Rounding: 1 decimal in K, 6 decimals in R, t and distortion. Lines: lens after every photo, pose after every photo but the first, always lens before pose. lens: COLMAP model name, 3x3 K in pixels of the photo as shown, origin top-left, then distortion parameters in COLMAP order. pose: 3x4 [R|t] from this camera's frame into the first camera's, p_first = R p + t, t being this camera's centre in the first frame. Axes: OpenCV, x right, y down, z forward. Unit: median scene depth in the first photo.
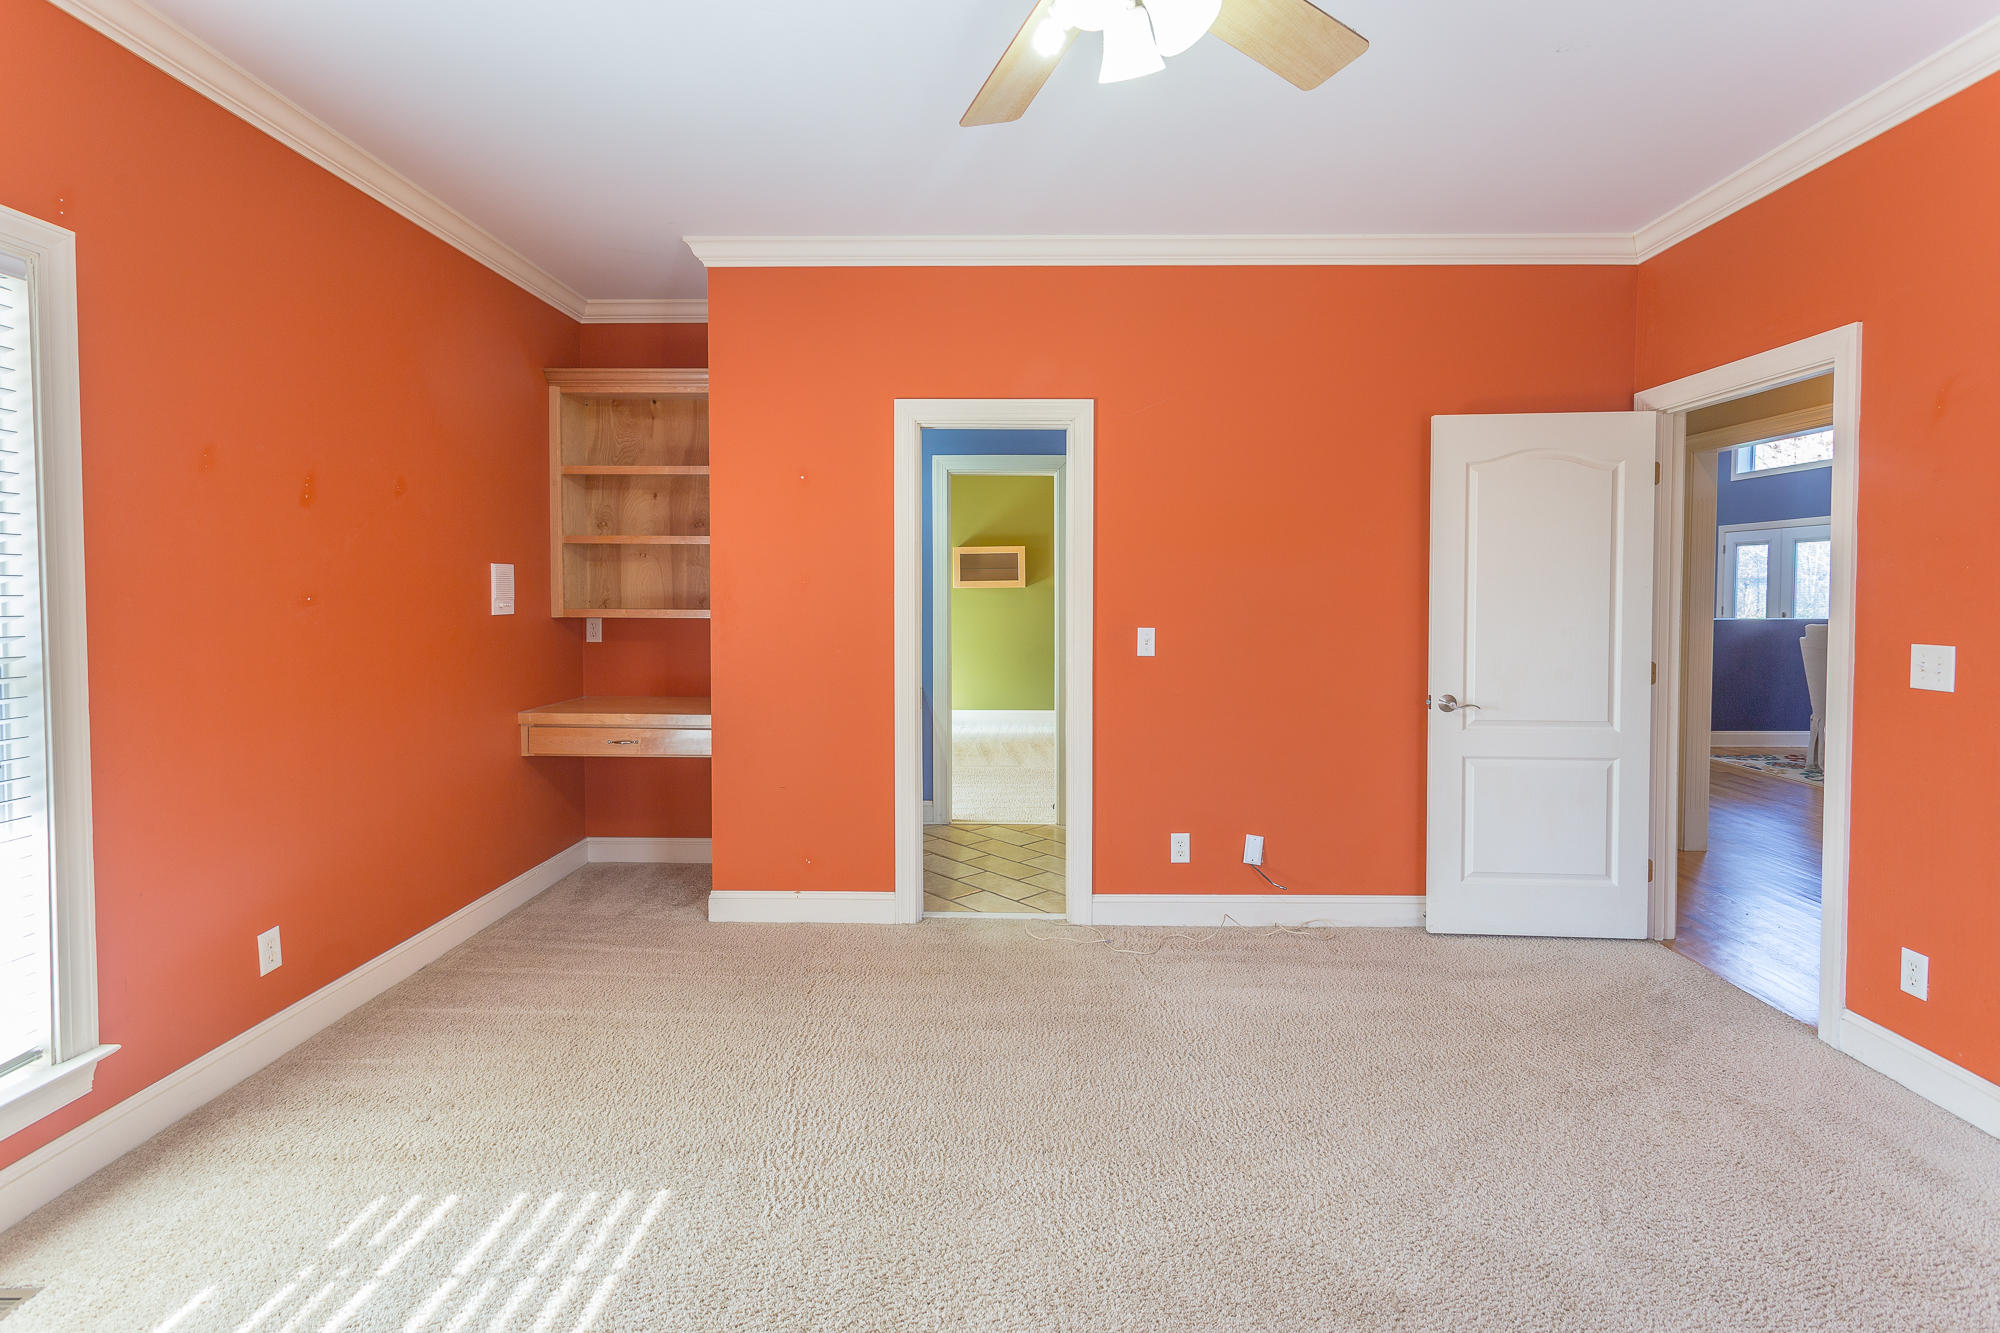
lens RADIAL K [[948.8, 0, 1004.9], [0, 948.8, 657.6], [0, 0, 1]] dist [-0.002672, 0.005495]
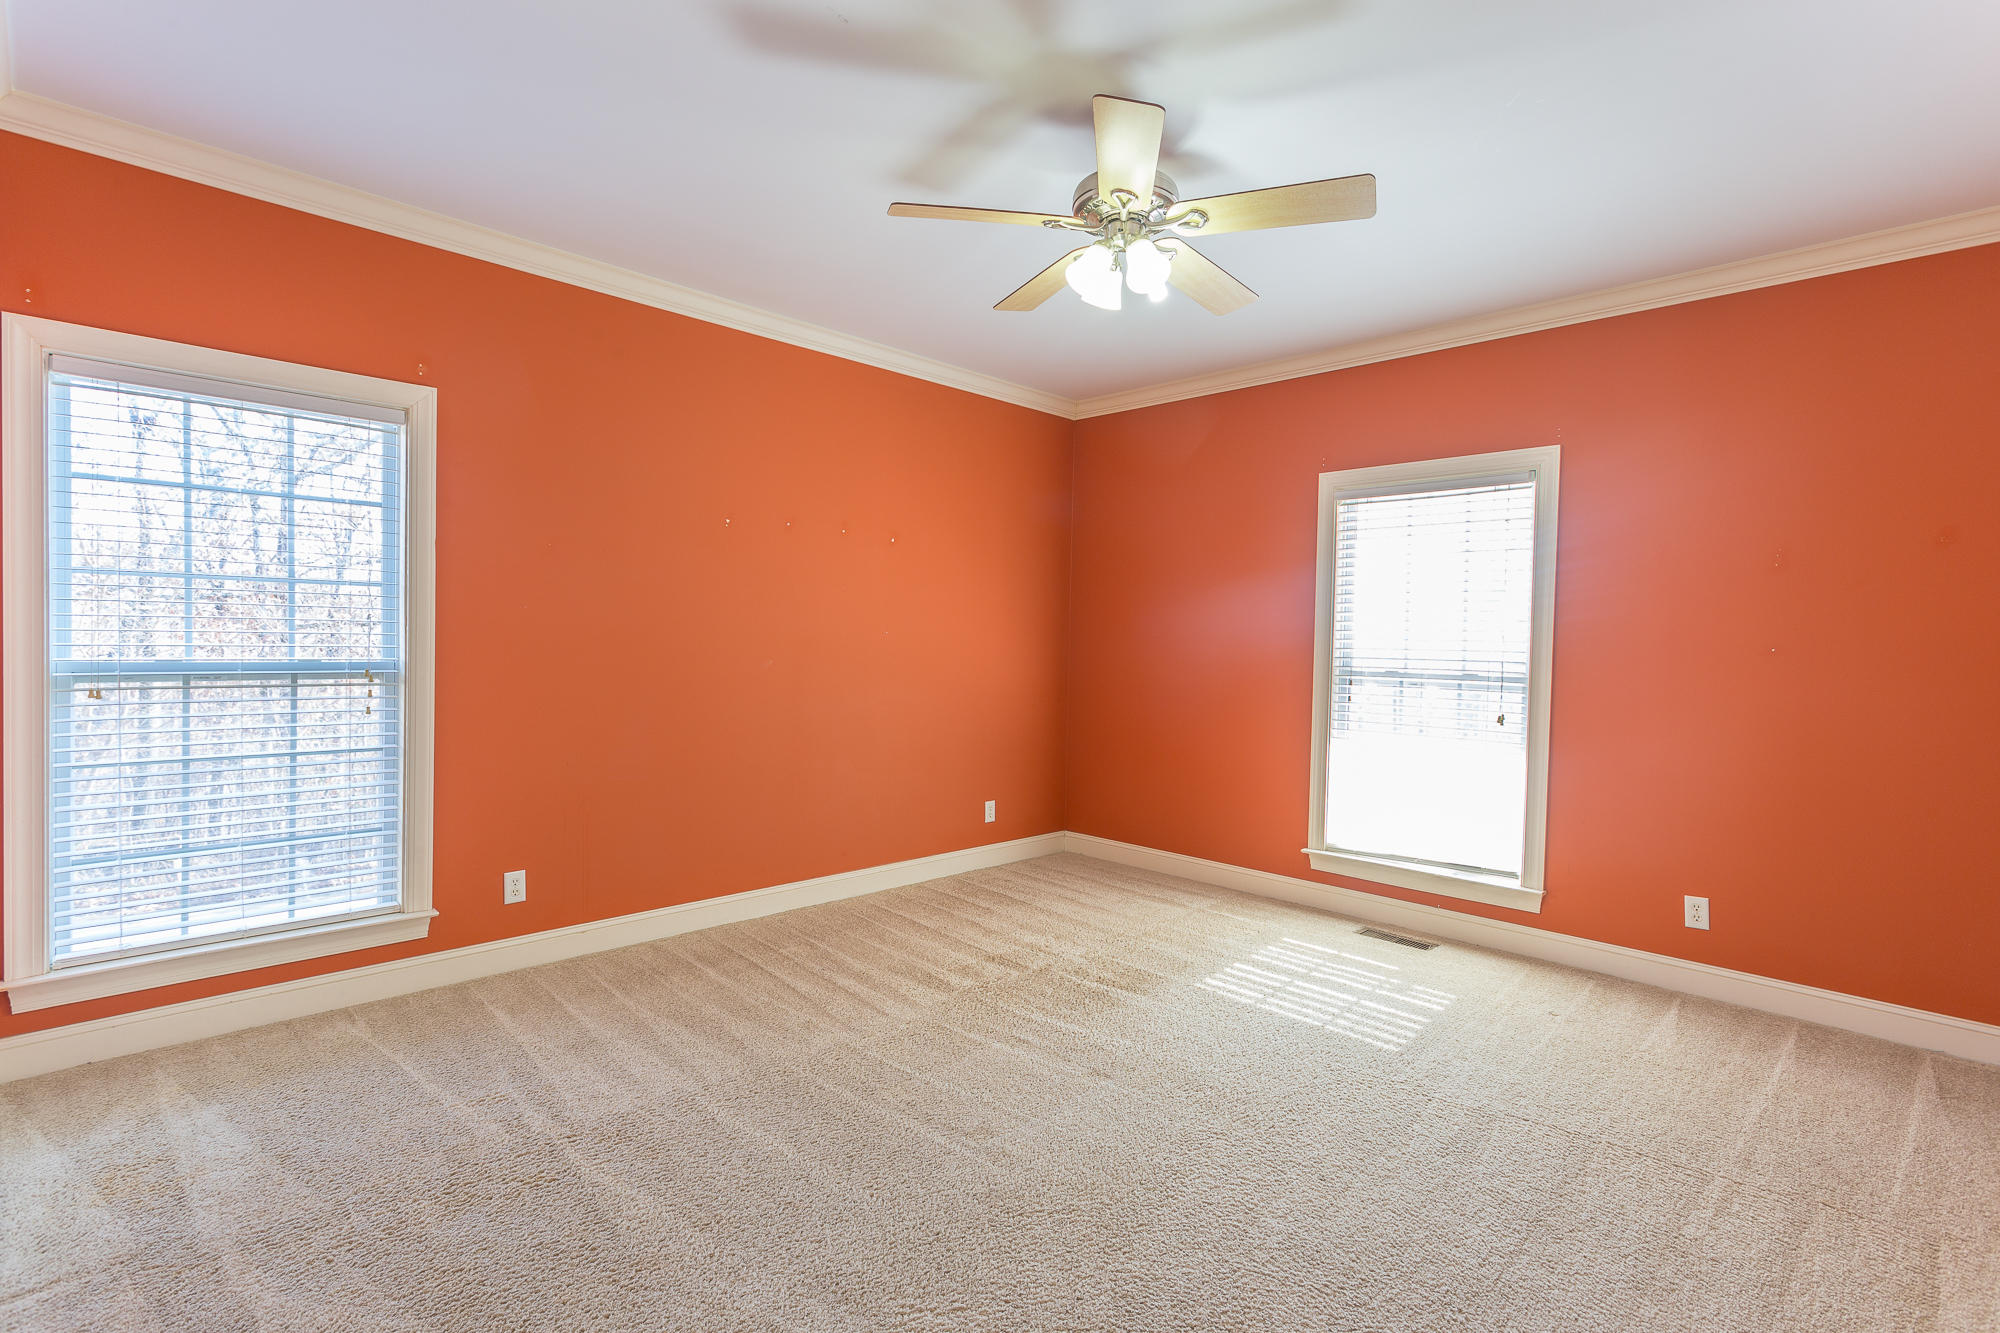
lens RADIAL K [[948.8, 0, 1004.9], [0, 948.8, 657.6], [0, 0, 1]] dist [-0.002672, 0.005495]
pose [[-0.699646, 0.003039, -0.714484, 1.246006], [-0.064793, 0.995601, 0.067682, -0.110882], [0.711546, 0.093647, -0.696371, 1.724947]]
